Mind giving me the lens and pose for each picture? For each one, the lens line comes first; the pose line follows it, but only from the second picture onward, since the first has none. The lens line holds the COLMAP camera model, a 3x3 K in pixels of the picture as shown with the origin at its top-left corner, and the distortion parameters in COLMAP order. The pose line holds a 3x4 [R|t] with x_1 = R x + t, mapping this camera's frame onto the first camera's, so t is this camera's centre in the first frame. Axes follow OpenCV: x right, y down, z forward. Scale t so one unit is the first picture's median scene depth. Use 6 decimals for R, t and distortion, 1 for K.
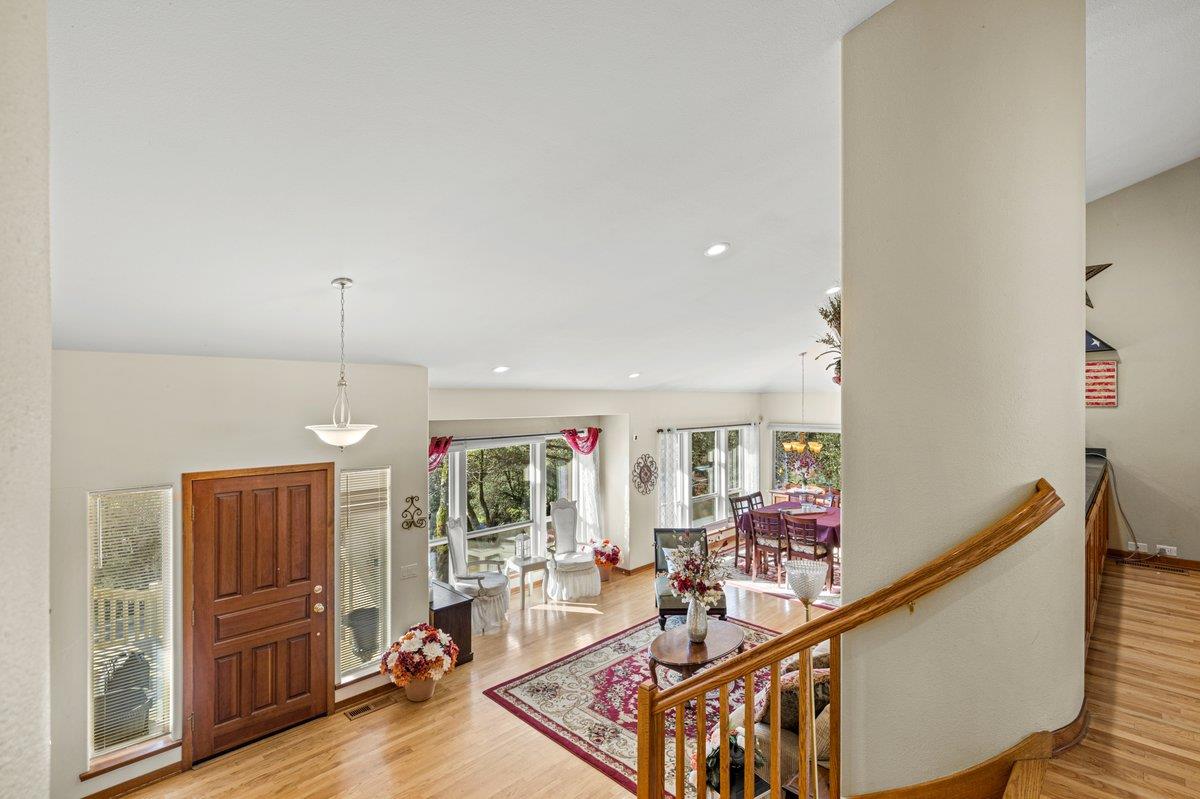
lens RADIAL K [[560.4, 0, 597.5], [0, 560.4, 401.0], [0, 0, 1]] dist [-0.008601, 0.001173]
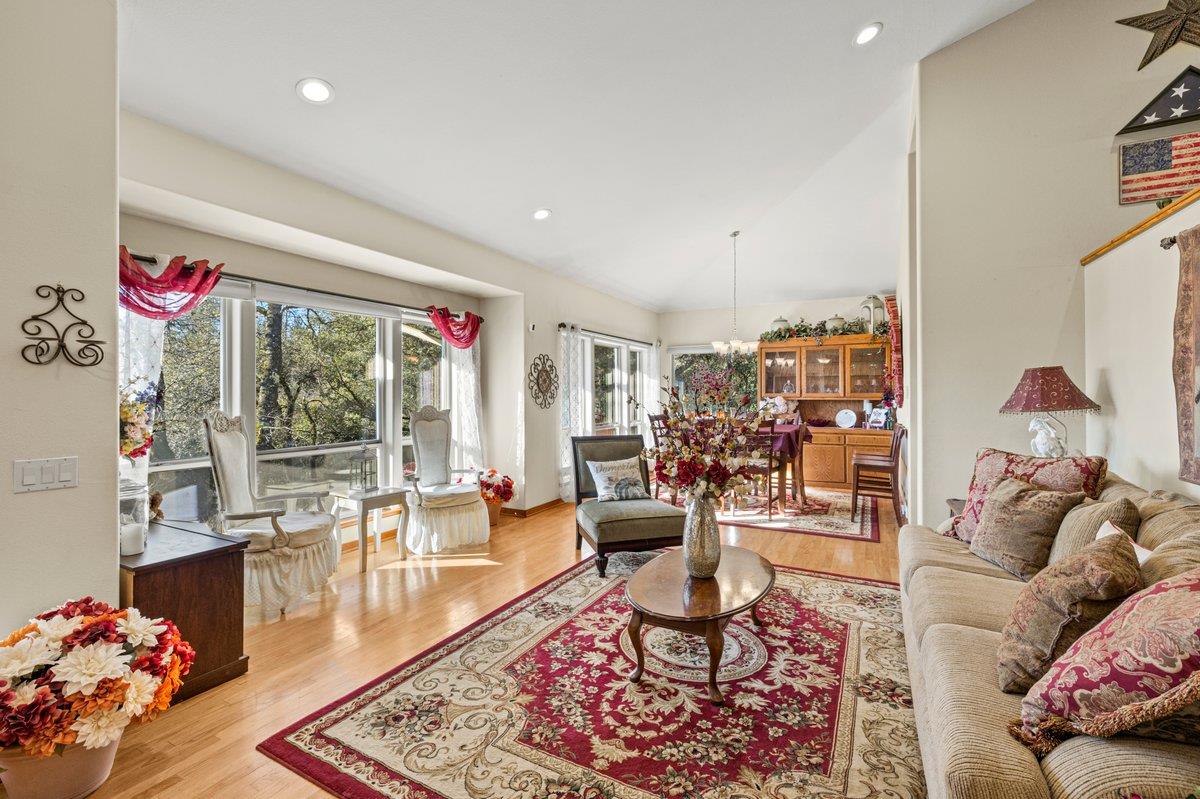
lens RADIAL K [[518.9, 0, 599.2], [0, 518.9, 395.0], [0, 0, 1]] dist [0.002612, 0.000204]
pose [[0.958248, -0.000920, 0.285938, -0.048574], [0.001208, 0.999999, -0.000831, 0.177844], [-0.285937, 0.001141, 0.958248, 0.381455]]
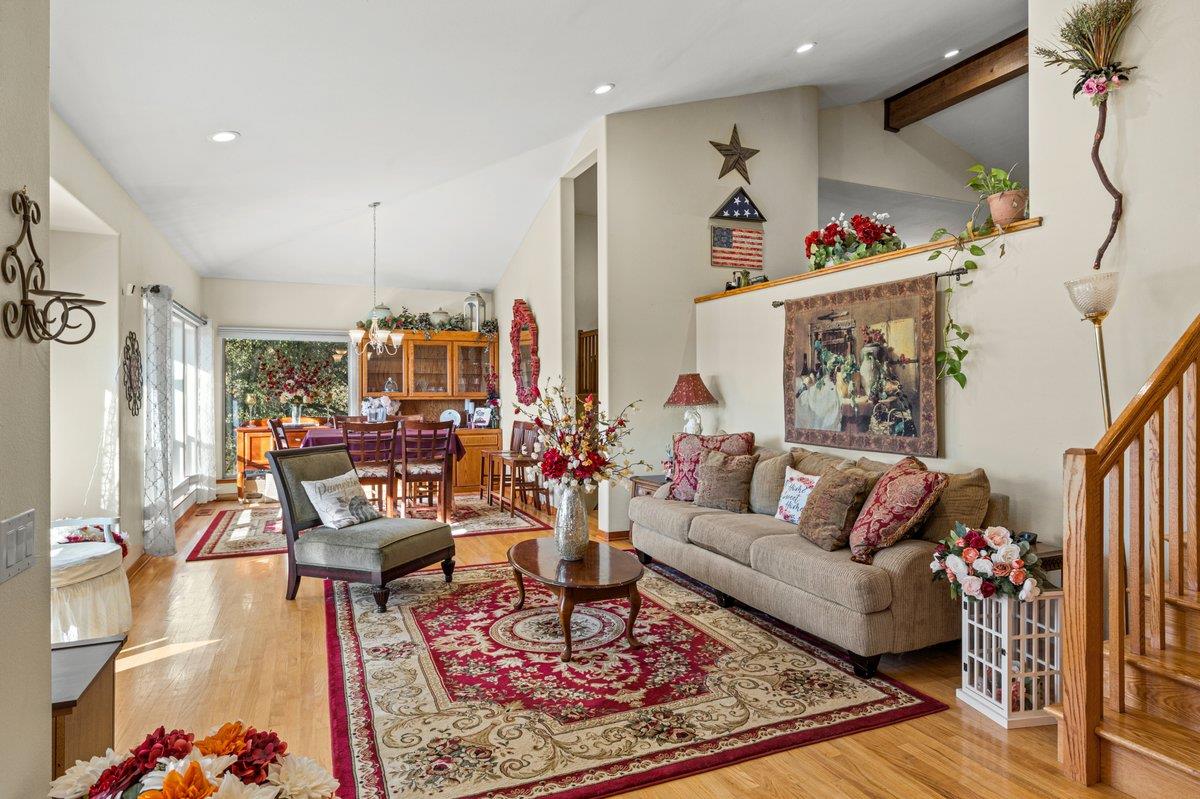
lens RADIAL K [[670.1, 0, 599.2], [0, 670.1, 390.8], [0, 0, 1]] dist [0.007190, -0.001043]
pose [[0.375979, 0.001823, 0.926626, -0.349891], [0.003990, 0.999986, -0.003587, 0.177036], [-0.926620, 0.005045, 0.375966, 0.498754]]
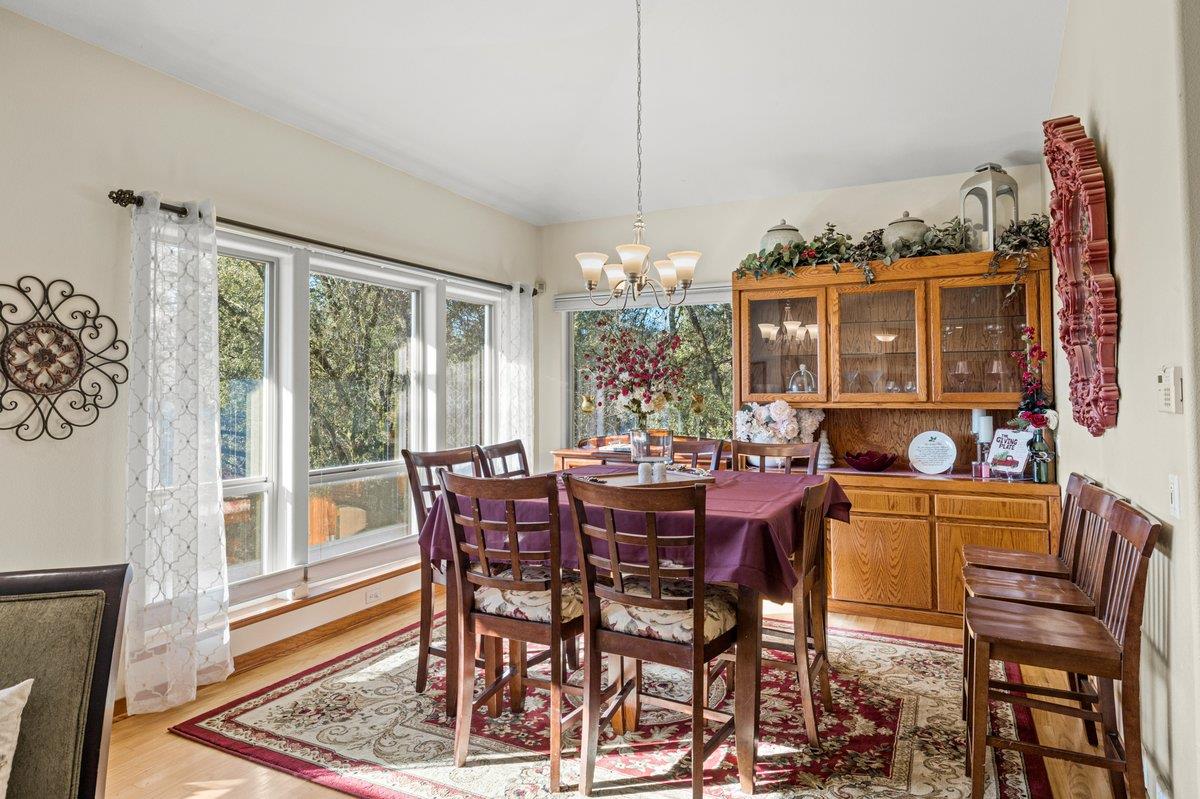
lens RADIAL K [[708.2, 0, 602.6], [0, 708.2, 374.7], [0, 0, 1]] dist [-0.000884, 0.001243]
pose [[0.950669, 0.007092, 0.310126, 0.265881], [0.002456, 0.999535, -0.030387, 0.175992], [-0.310197, 0.029650, 0.950210, 0.746810]]
